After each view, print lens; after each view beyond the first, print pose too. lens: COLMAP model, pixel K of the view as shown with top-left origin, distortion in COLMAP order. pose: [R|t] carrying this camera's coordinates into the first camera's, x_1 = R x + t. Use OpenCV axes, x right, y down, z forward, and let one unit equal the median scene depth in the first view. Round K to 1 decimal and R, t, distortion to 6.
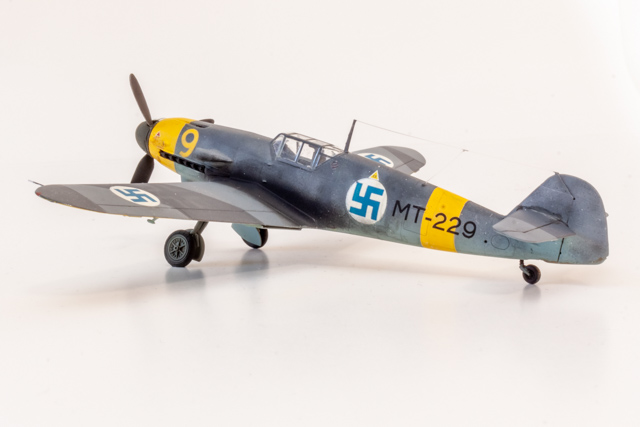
lens RADIAL K [[1226.7, 0, 305.0], [0, 1226.7, 193.3], [0, 0, 1]] dist [0.033997, 0.000000]
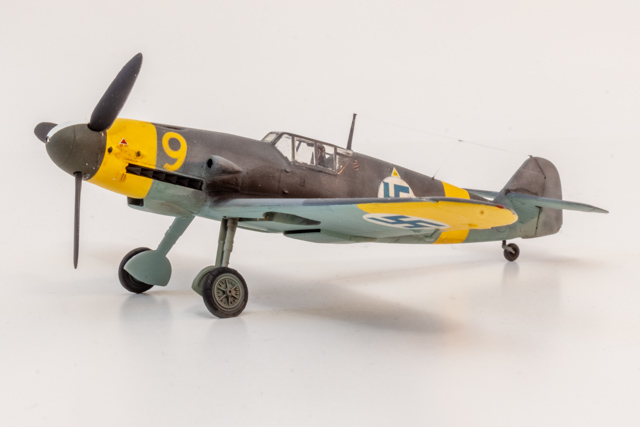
lens RADIAL K [[1226.7, 0, 314.8], [0, 1226.7, 218.1], [0, 0, 1]] dist [0.033997, 0.000000]
pose [[0.322626, -0.086709, 0.942546, -0.830805], [0.091873, 0.993962, 0.059991, -0.041553], [-0.942057, 0.067239, 0.328644, 0.757721]]
